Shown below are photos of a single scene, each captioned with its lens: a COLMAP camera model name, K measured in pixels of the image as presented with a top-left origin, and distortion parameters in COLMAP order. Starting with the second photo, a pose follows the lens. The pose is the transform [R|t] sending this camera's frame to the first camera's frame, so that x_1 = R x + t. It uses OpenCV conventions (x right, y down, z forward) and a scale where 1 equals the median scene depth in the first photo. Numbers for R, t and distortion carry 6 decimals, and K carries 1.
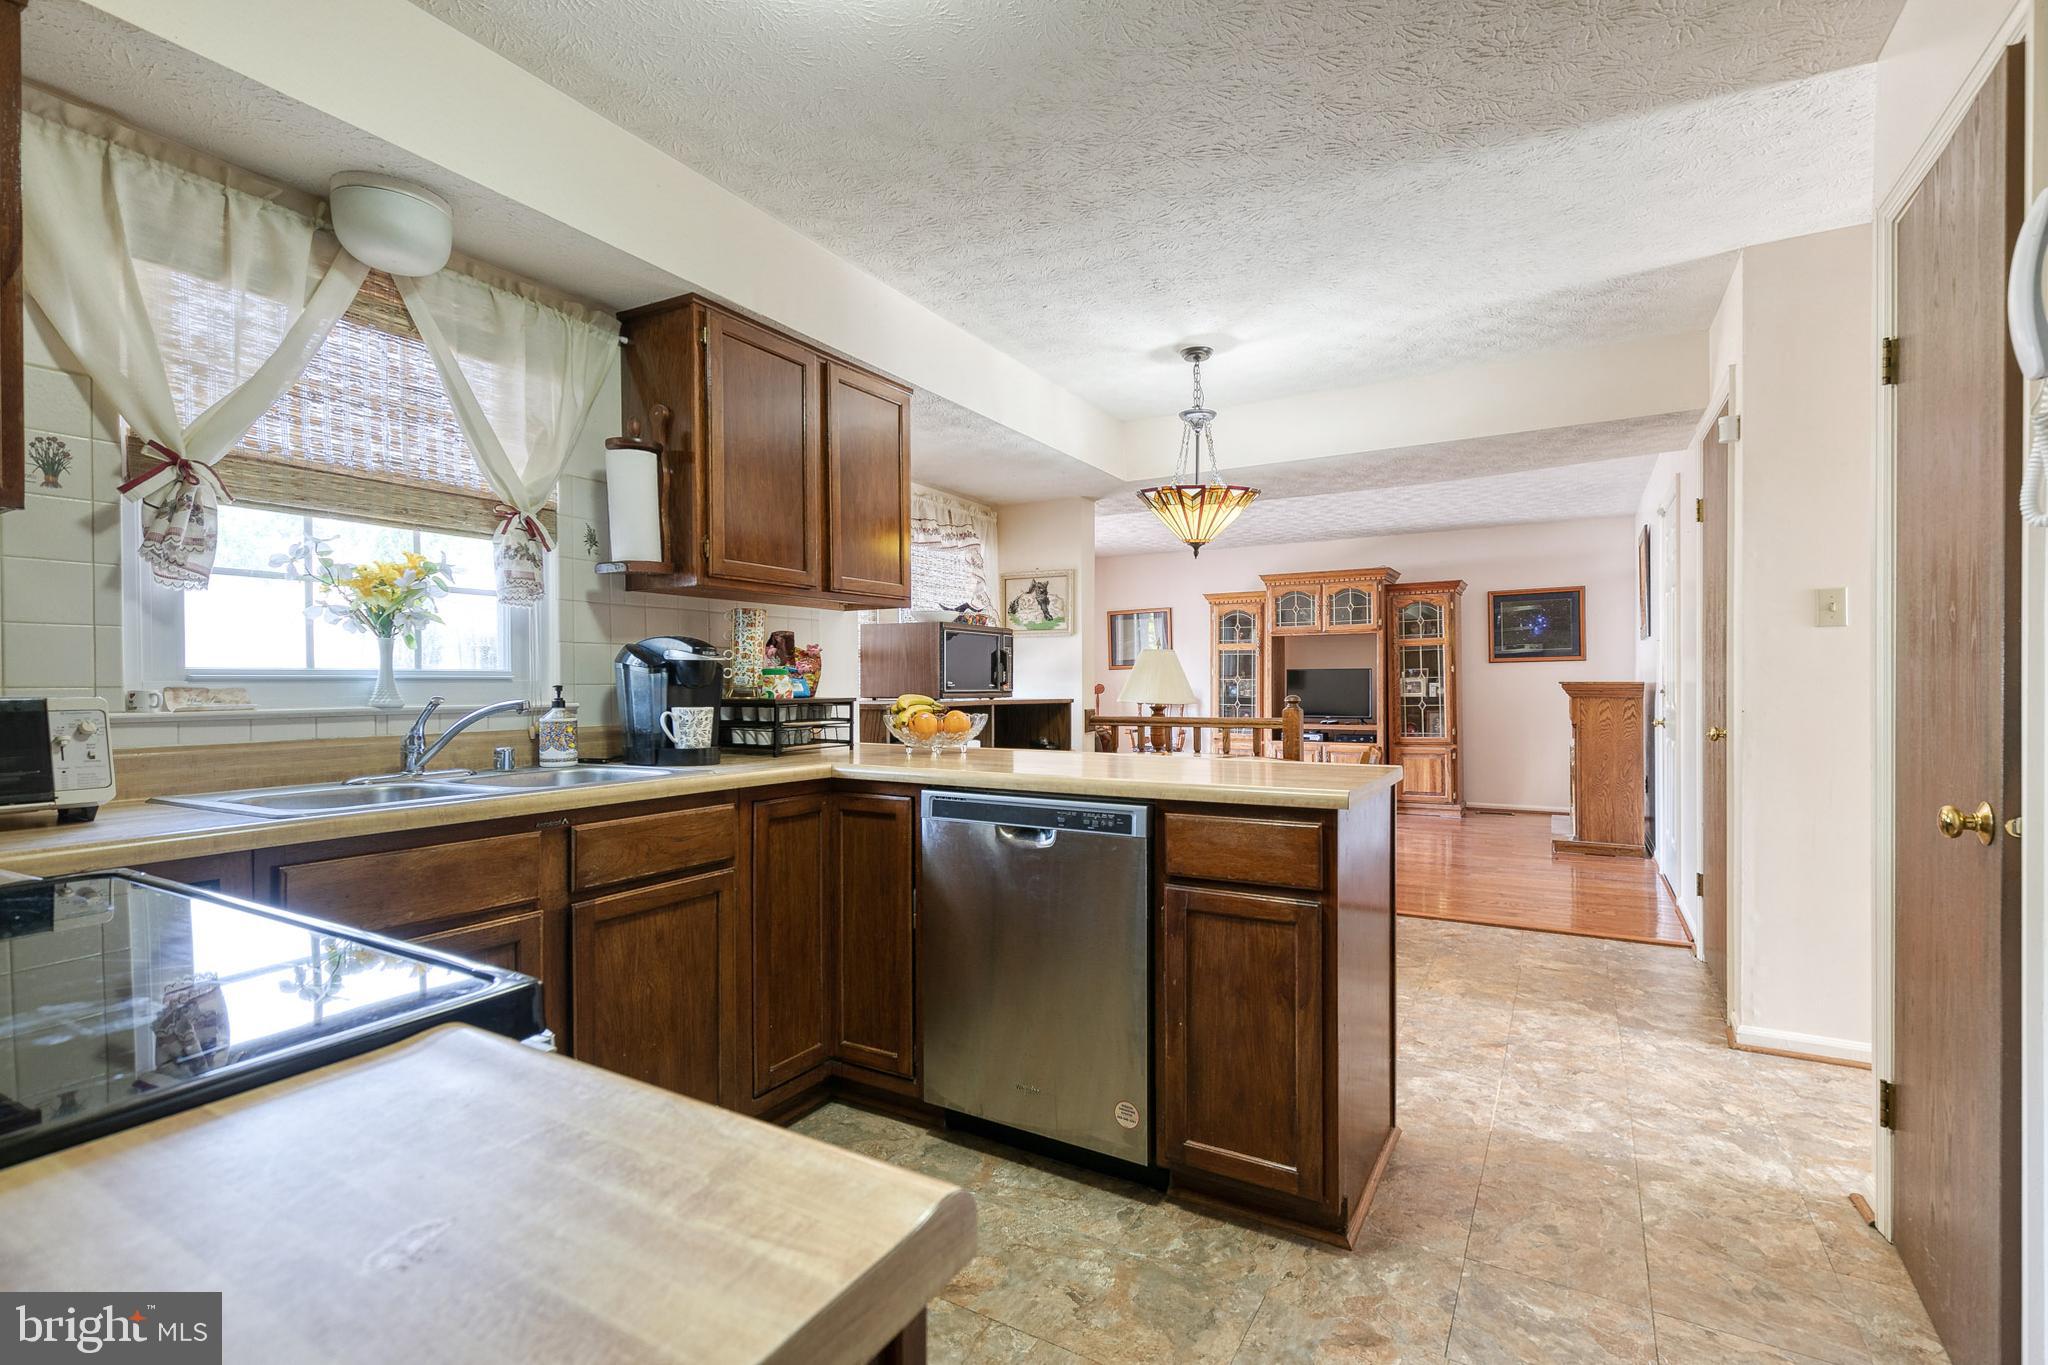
lens RADIAL K [[928.5, 0, 1028.0], [0, 928.5, 685.0], [0, 0, 1]] dist [0.009893, -0.001849]
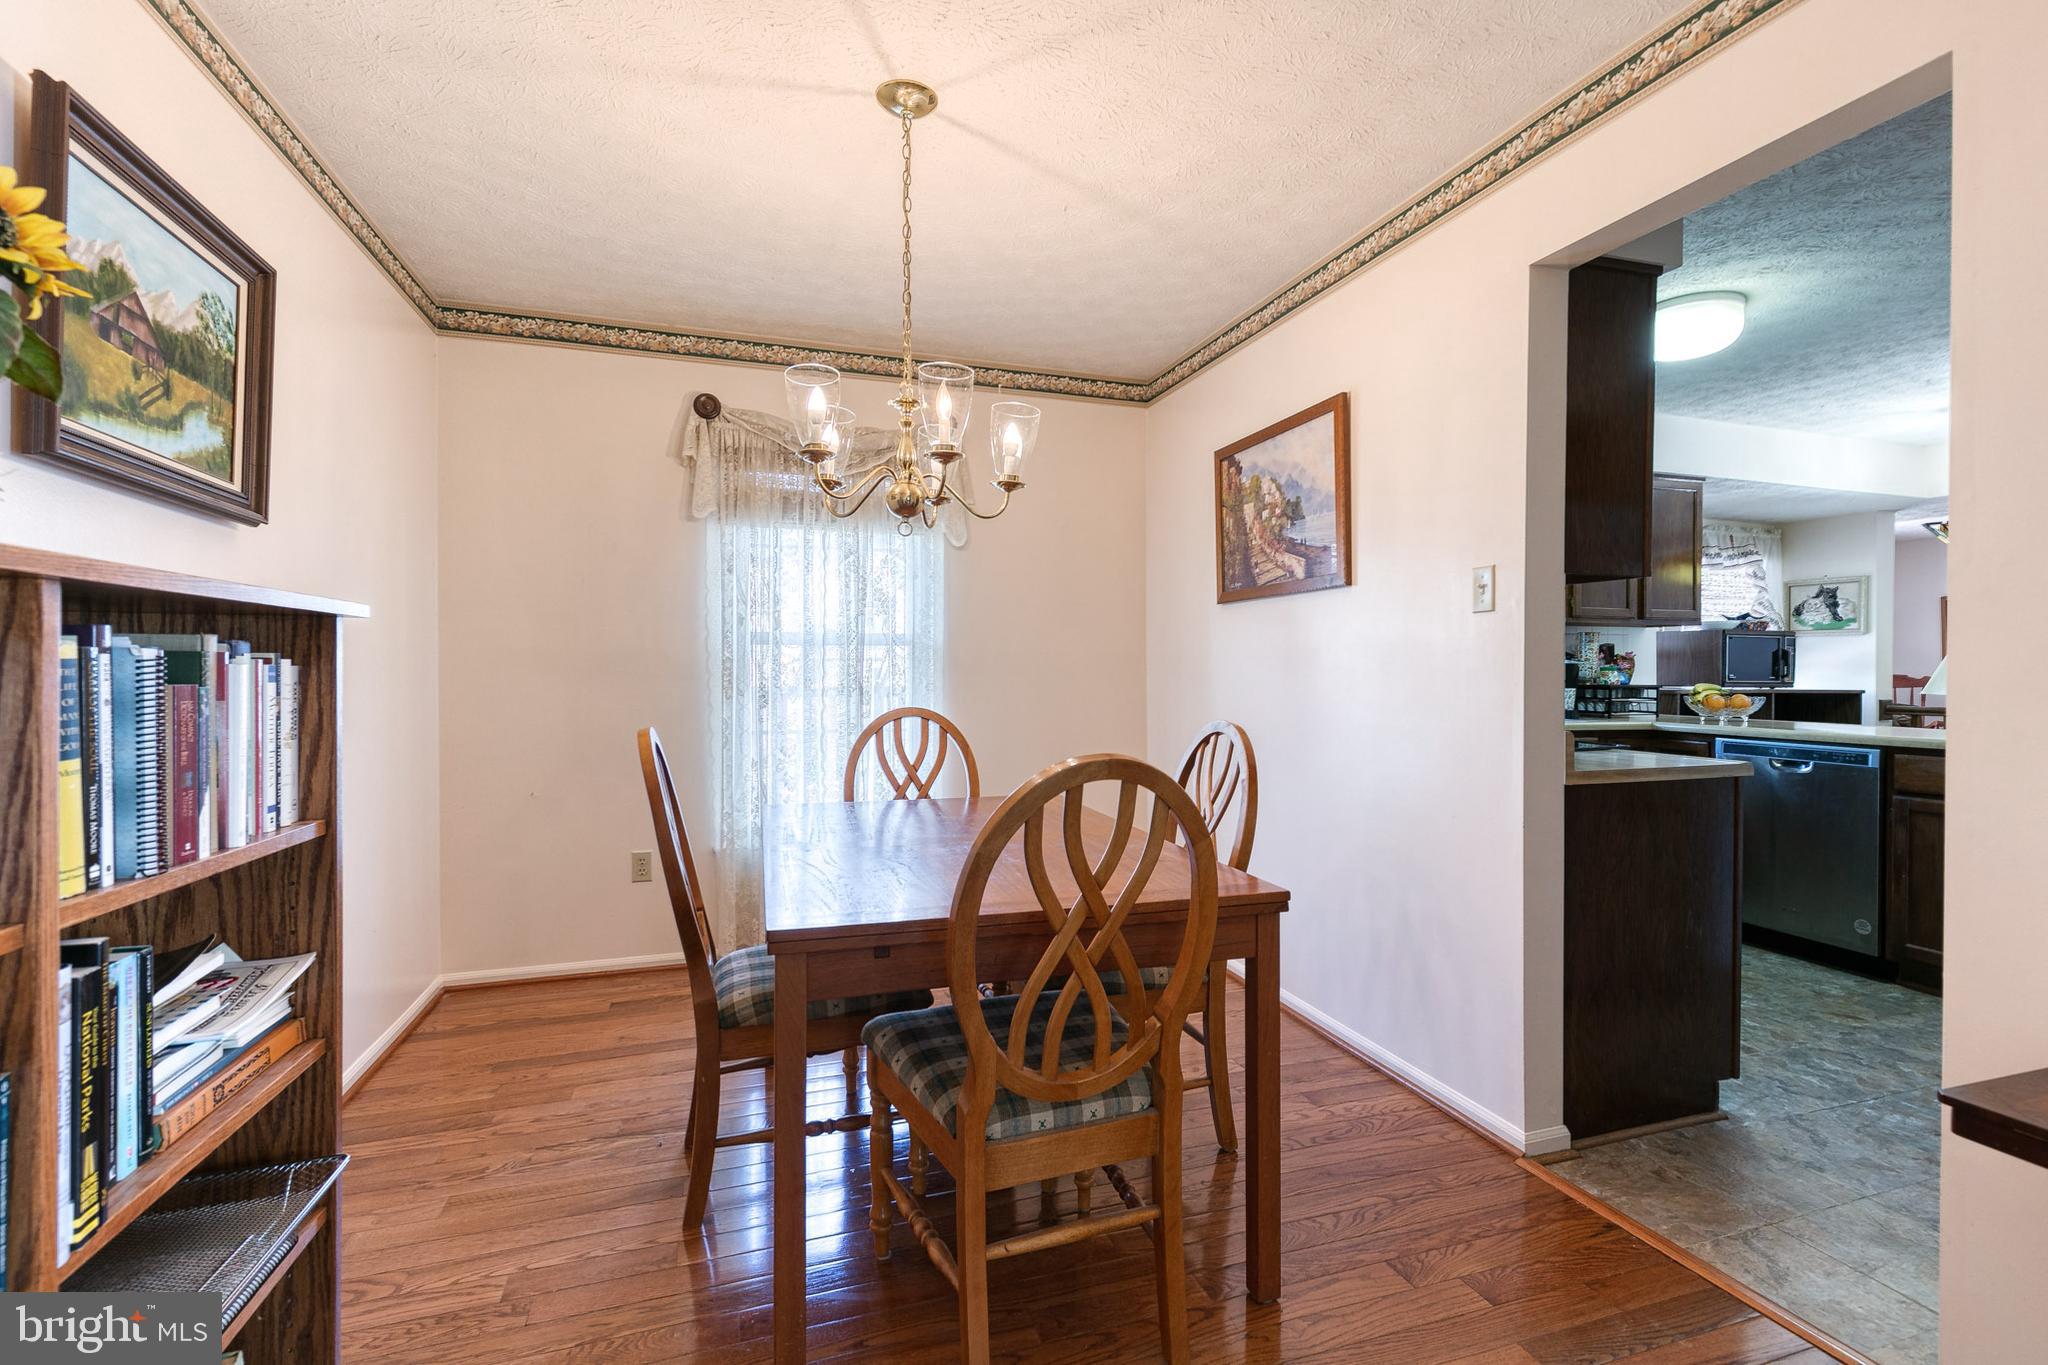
lens RADIAL K [[928.5, 0, 1046.0], [0, 928.5, 678.0], [0, 0, 1]] dist [0.009893, -0.001849]
pose [[0.759976, 0.010112, -0.649872, 0.056460], [-0.006506, 0.999947, 0.007951, -0.004533], [0.649918, -0.001814, 0.760002, -0.966509]]
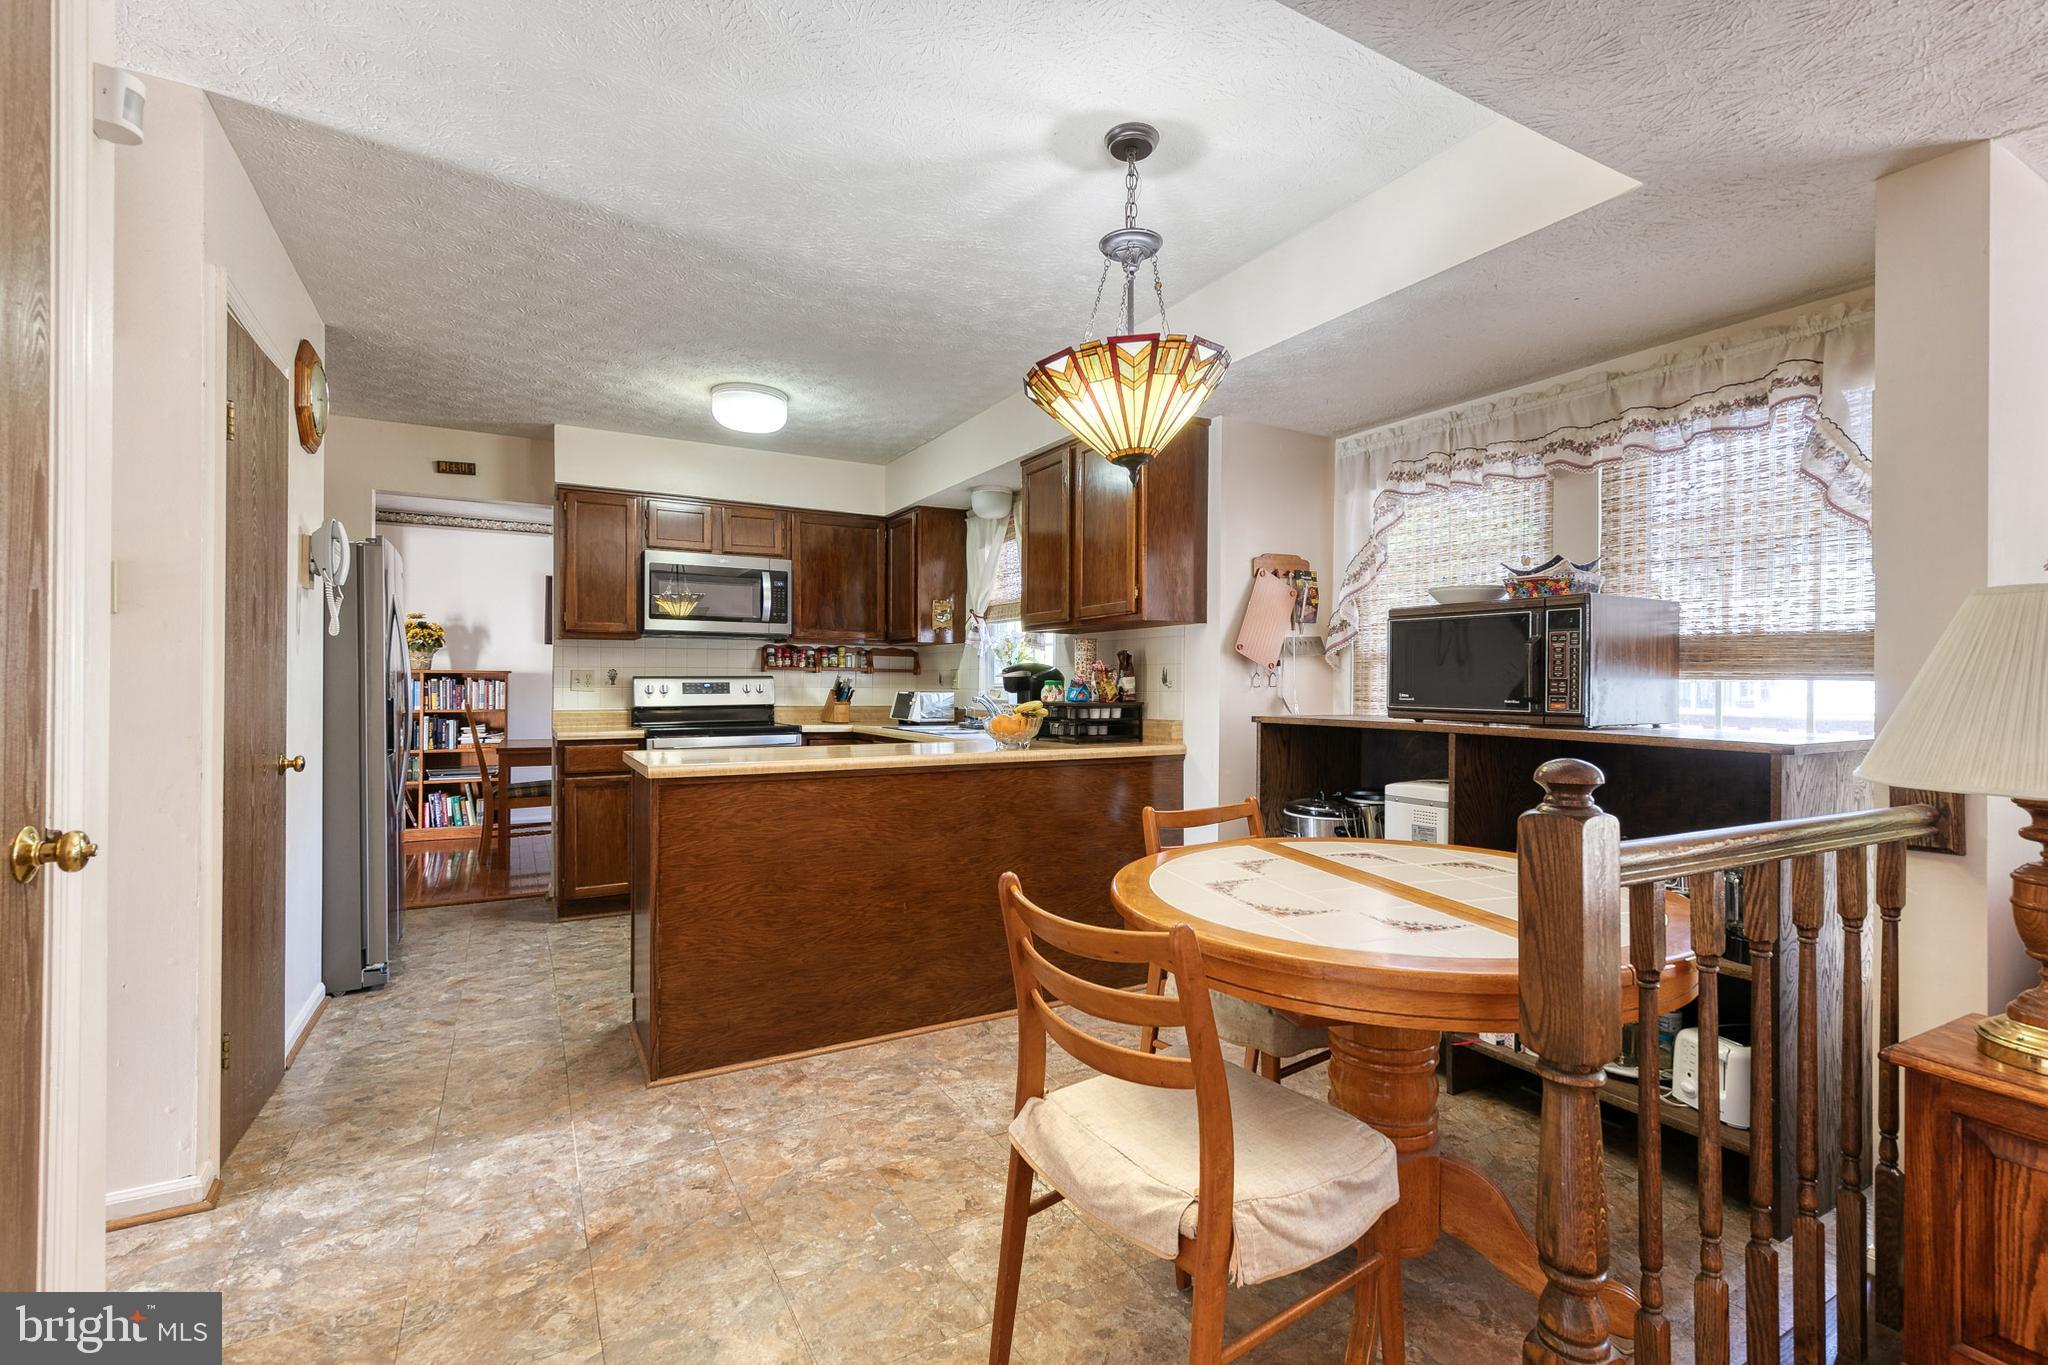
lens RADIAL K [[928.5, 0, 1041.8], [0, 928.5, 684.4], [0, 0, 1]] dist [0.009893, -0.001849]
pose [[-0.500279, -0.007862, -0.865829, 0.955751], [-0.011598, 0.999930, -0.002378, -0.010155], [0.865787, 0.008852, -0.500335, 1.653181]]
